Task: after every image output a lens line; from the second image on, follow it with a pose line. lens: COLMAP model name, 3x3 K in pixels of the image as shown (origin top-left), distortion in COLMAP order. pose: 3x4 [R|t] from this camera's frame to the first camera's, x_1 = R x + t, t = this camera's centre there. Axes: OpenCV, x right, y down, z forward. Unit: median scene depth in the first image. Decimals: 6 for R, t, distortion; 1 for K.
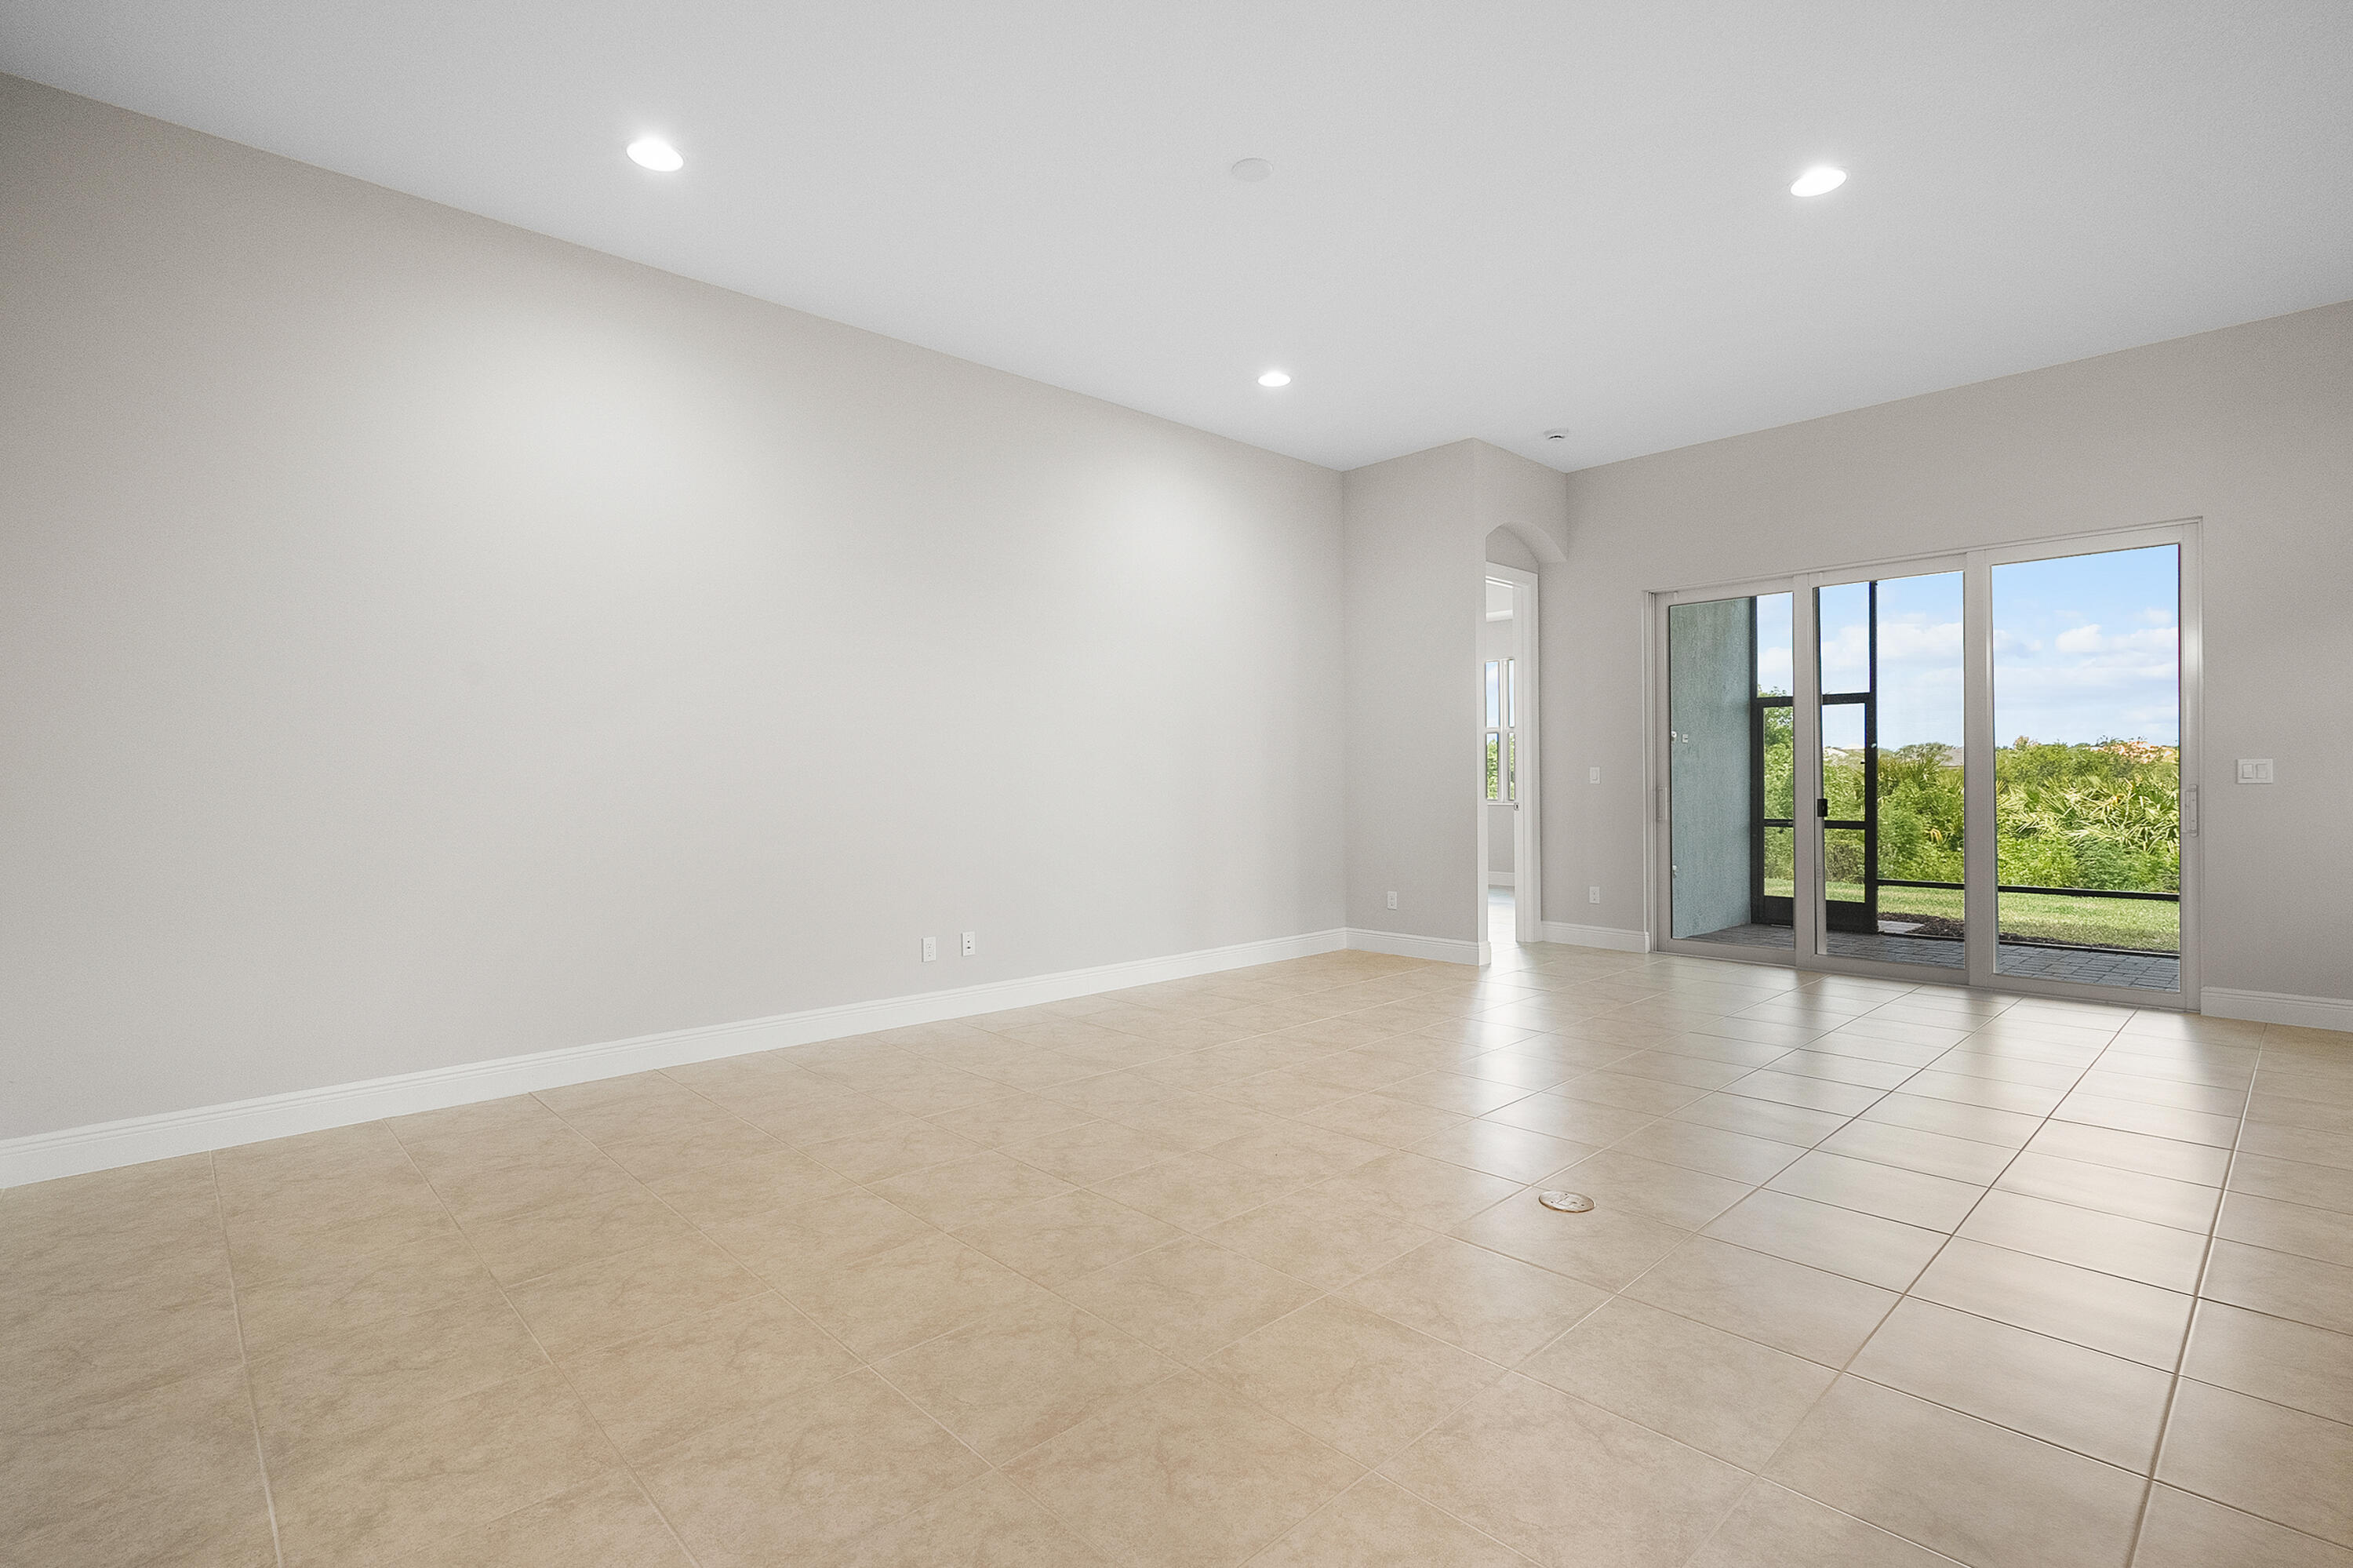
lens RADIAL K [[1080.6, 0, 1167.7], [0, 1080.6, 777.9], [0, 0, 1]] dist [0.002143, 0.001329]
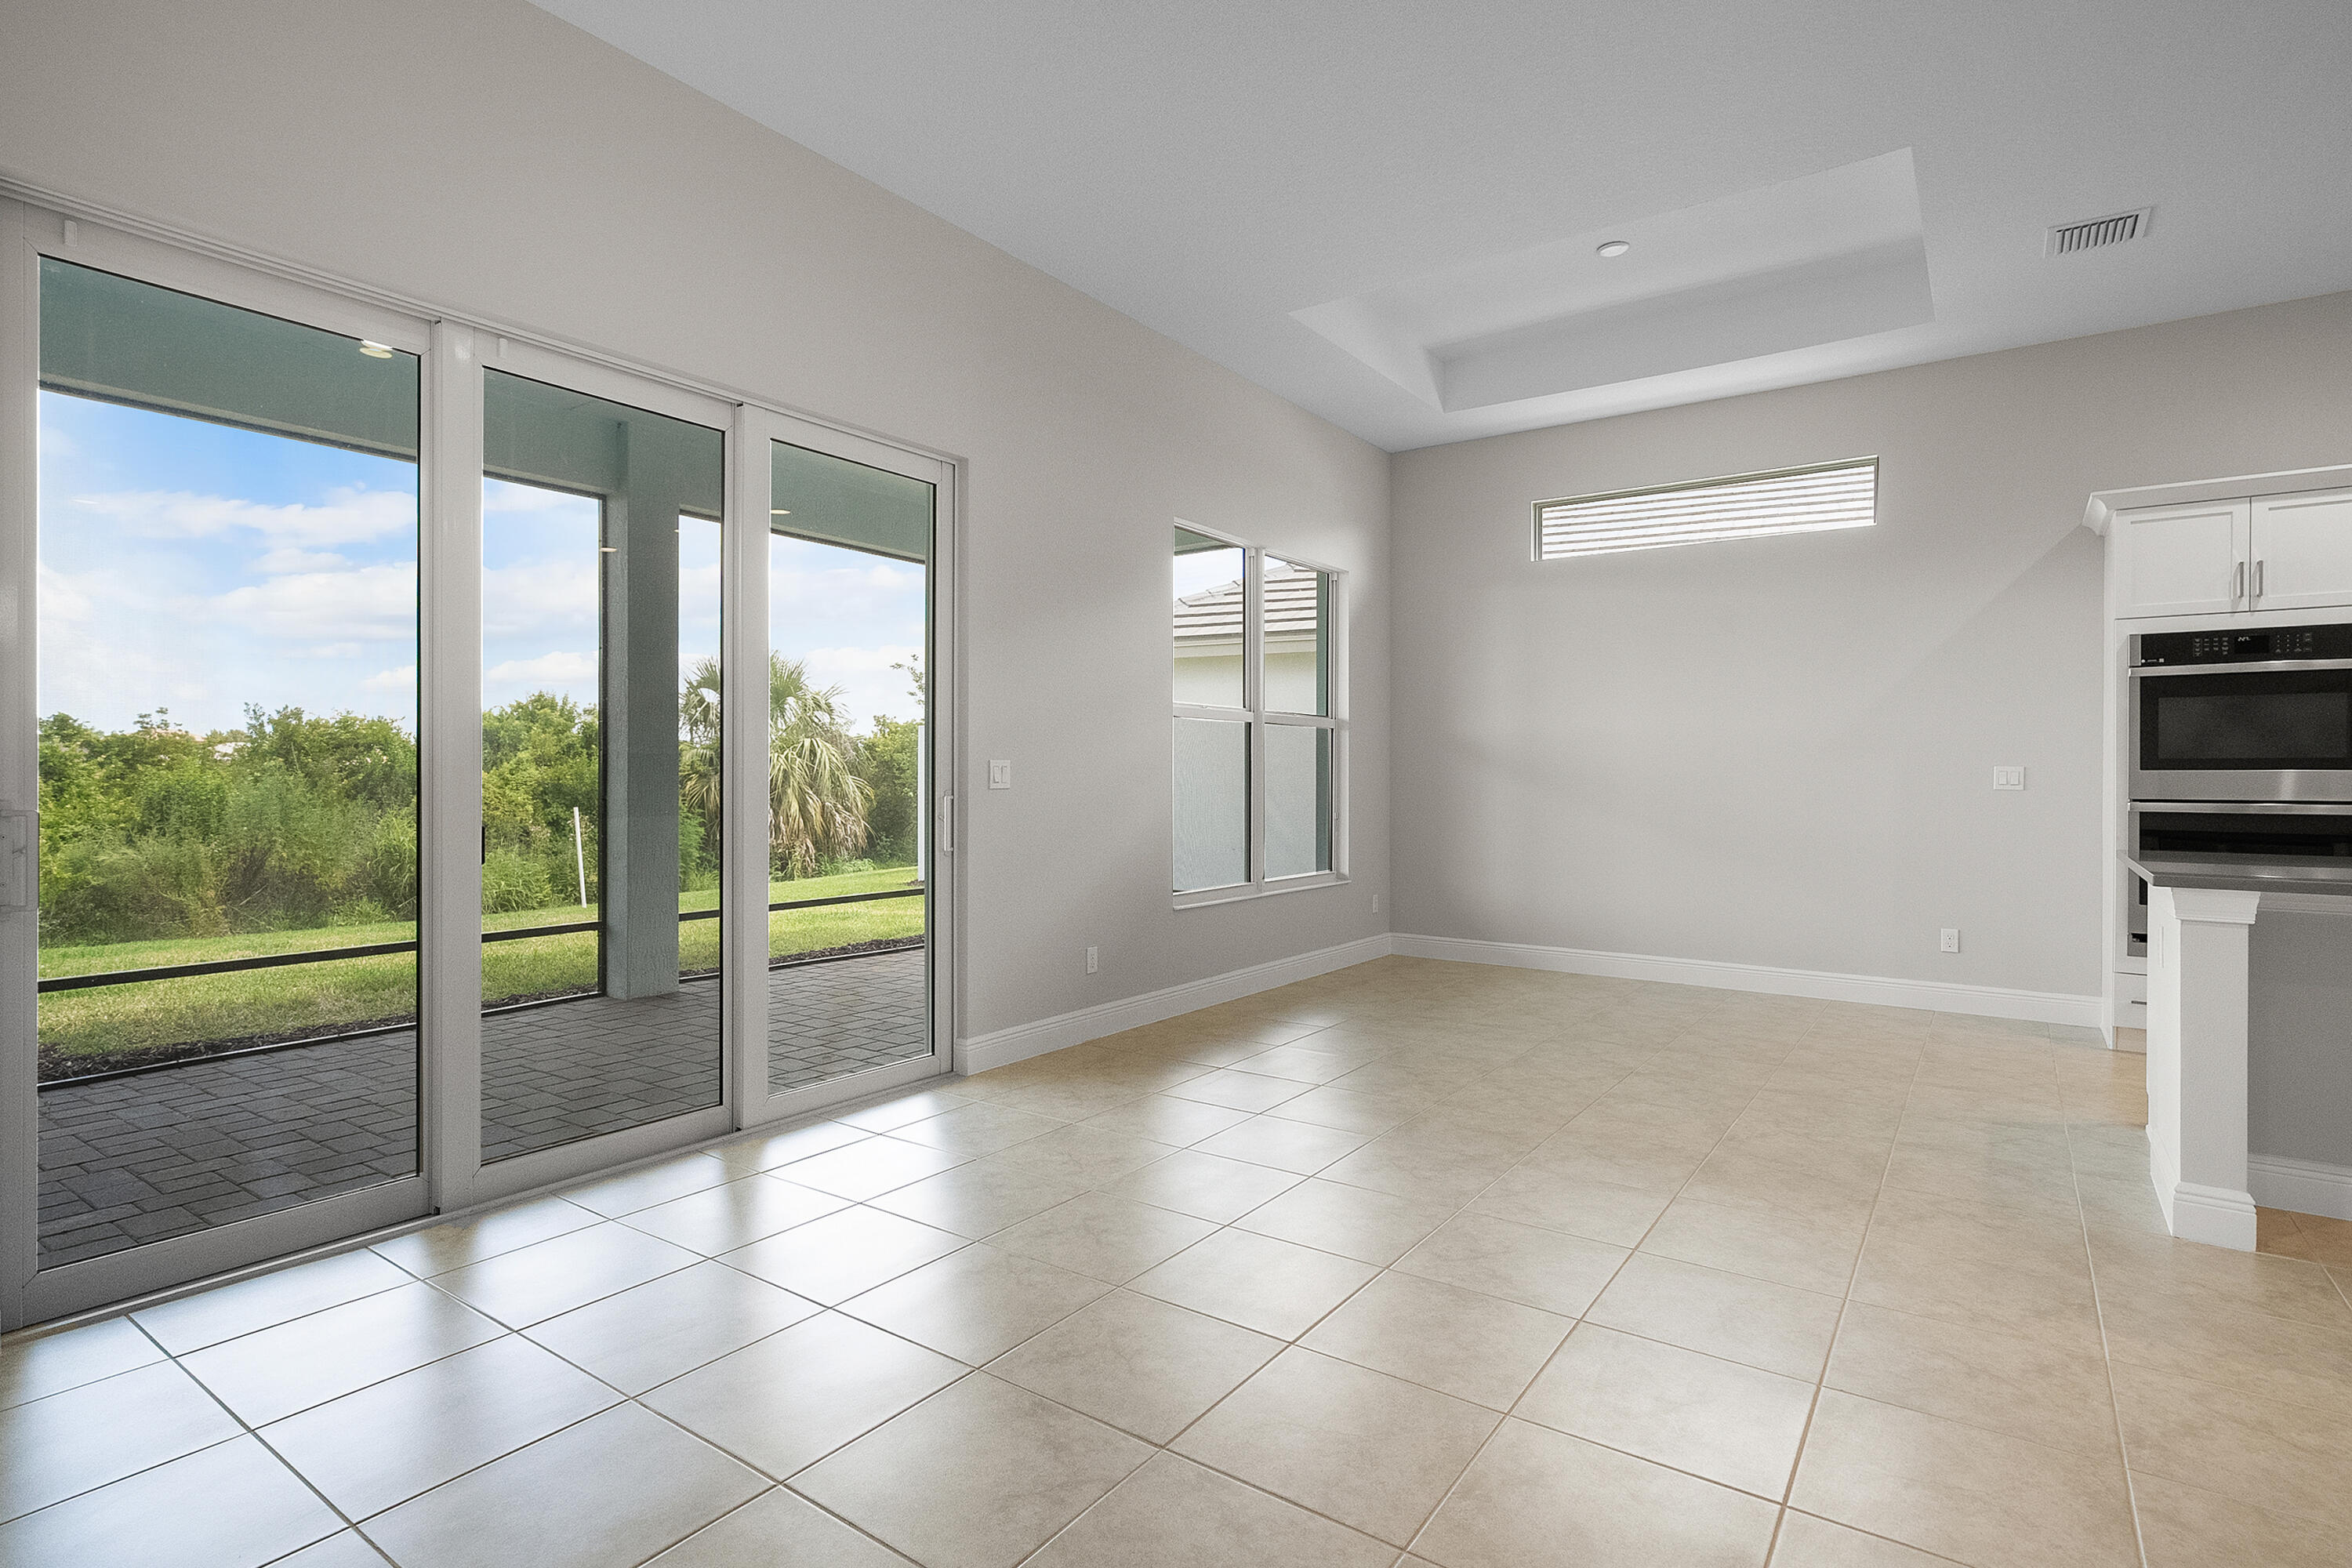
lens RADIAL K [[1138.8, 0, 1191.3], [0, 1138.8, 799.6], [0, 0, 1]] dist [0.001294, 0.000531]
pose [[-0.212944, -0.014583, 0.976956, 0.234110], [-0.002476, 0.999893, 0.014386, -0.001464], [-0.977061, 0.000645, -0.212957, 2.697693]]
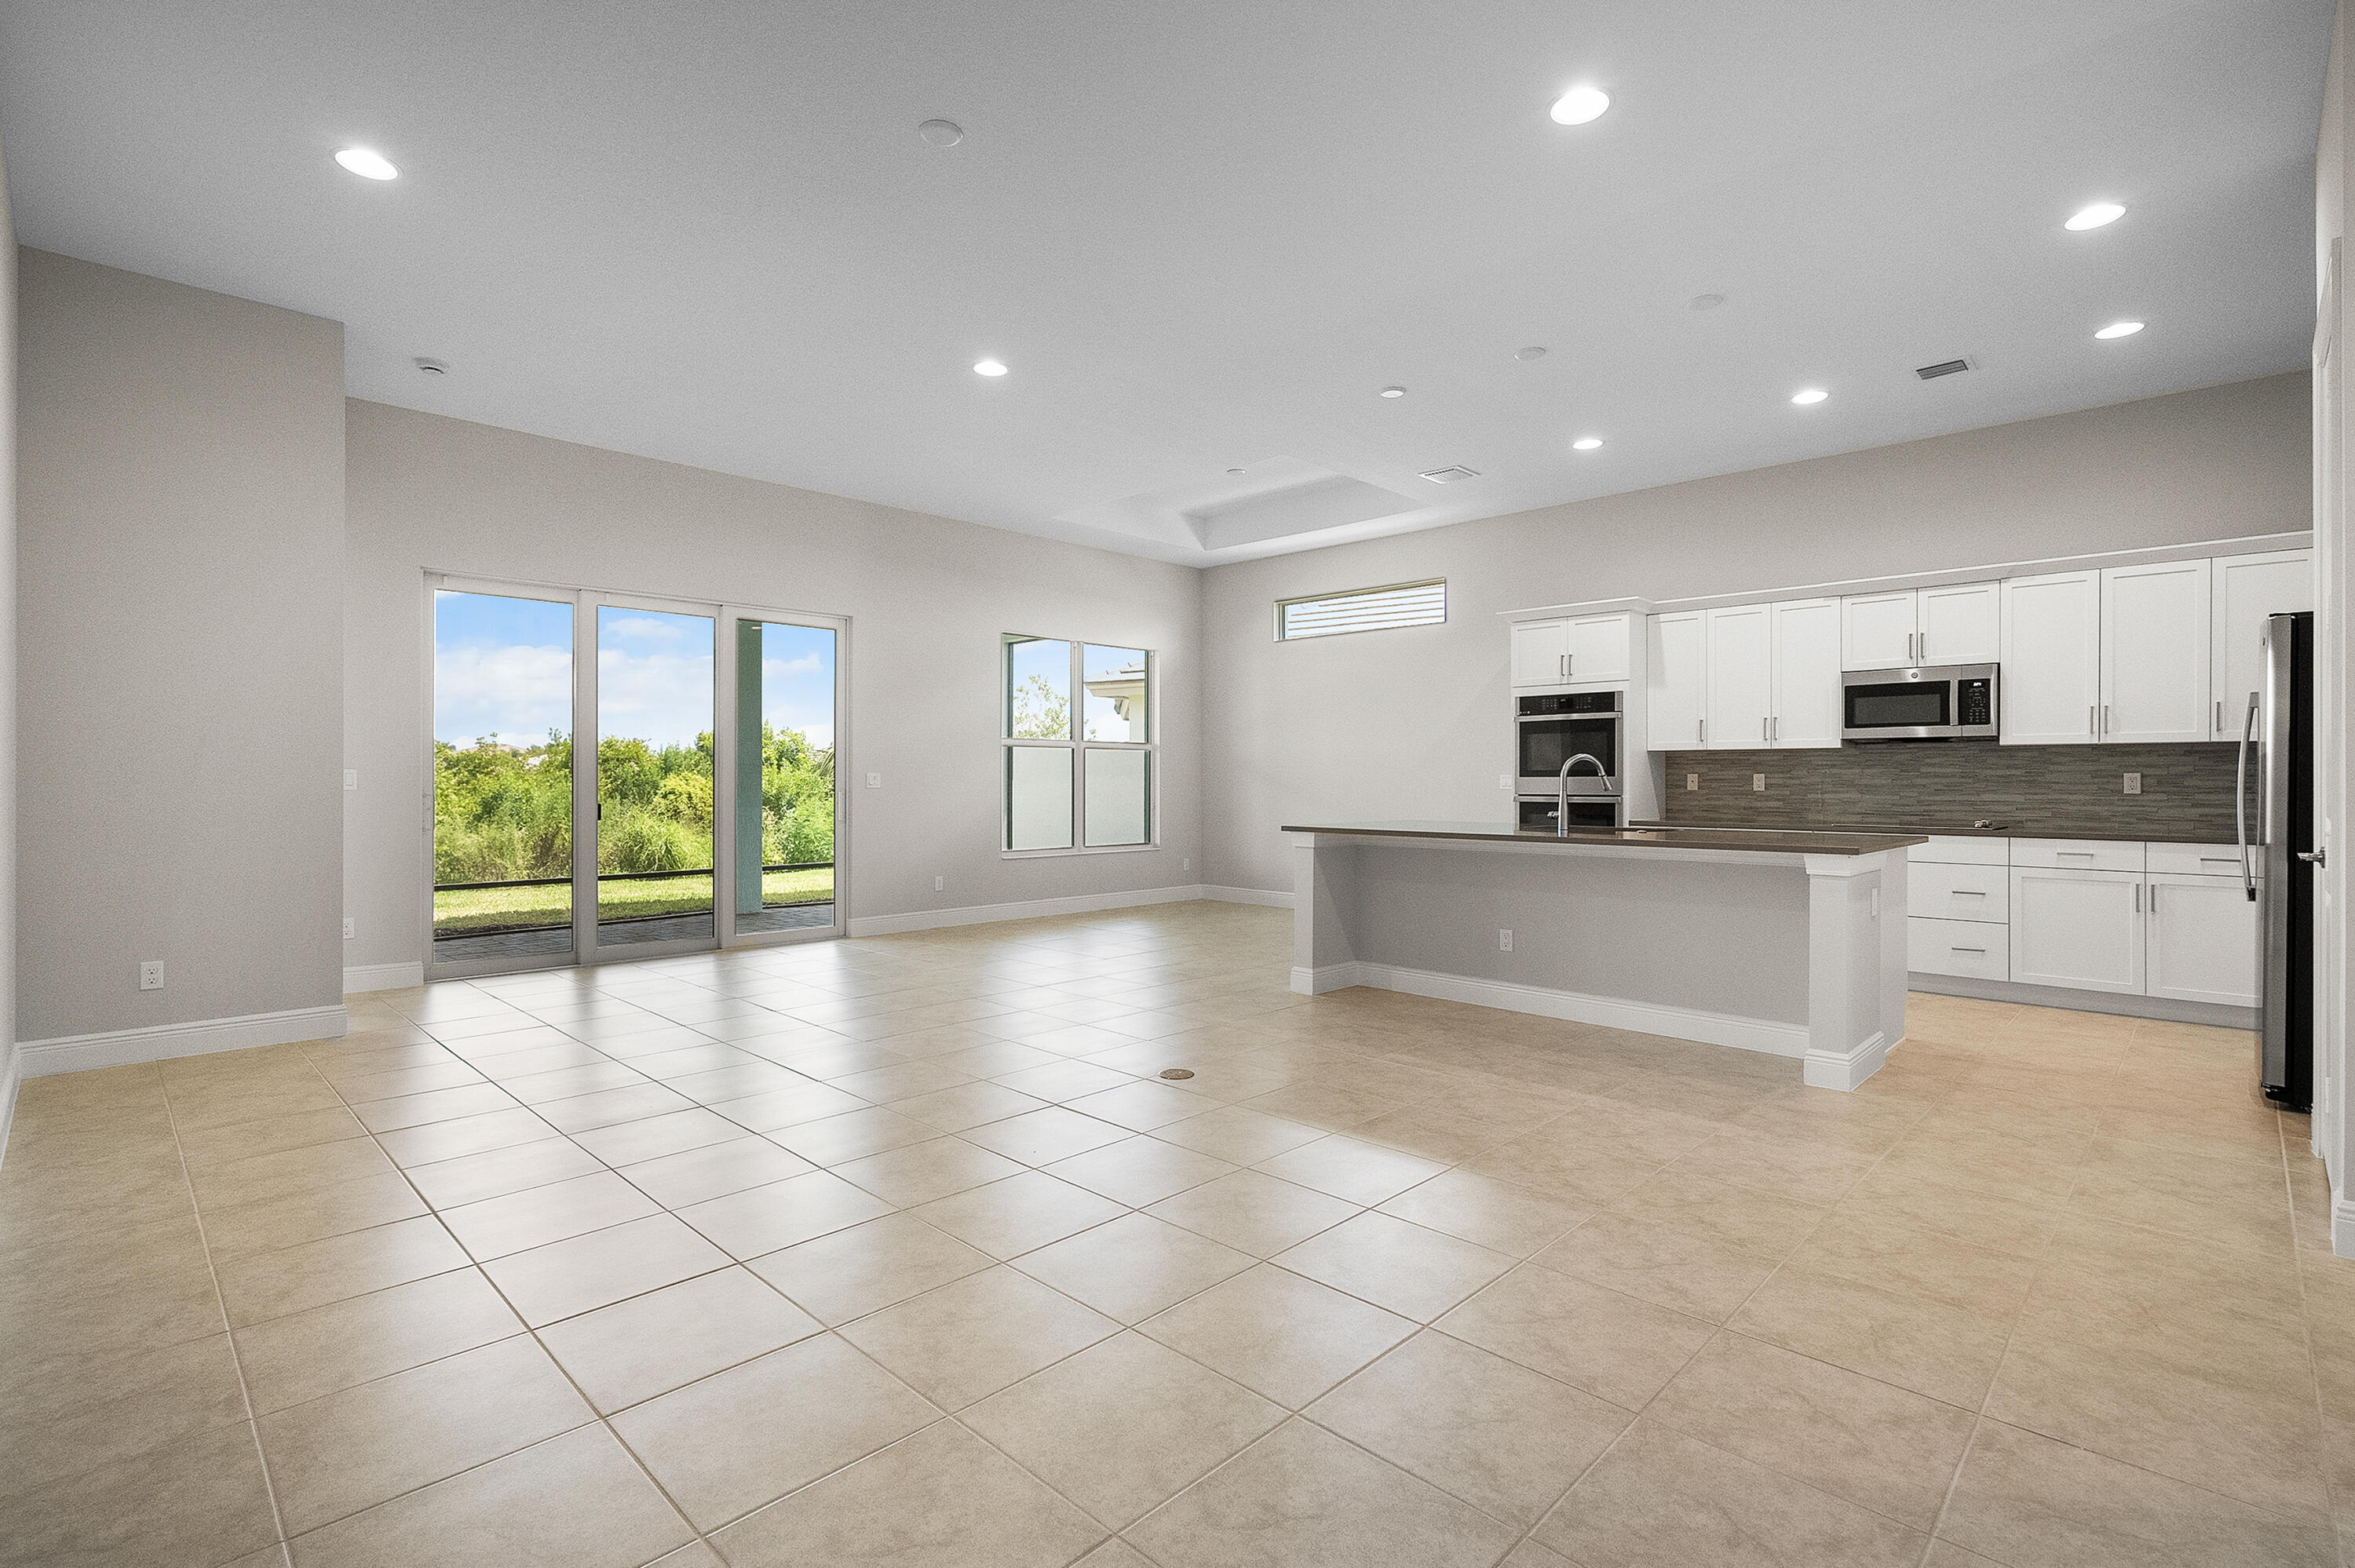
lens RADIAL K [[1081.3, 0, 1163.3], [0, 1081.3, 779.0], [0, 0, 1]] dist [0.002143, 0.001329]
pose [[-0.034280, 0.009123, 0.999371, -1.647783], [-0.003884, 0.999950, -0.009261, 0.011545], [-0.999405, -0.004199, -0.034243, 1.602901]]
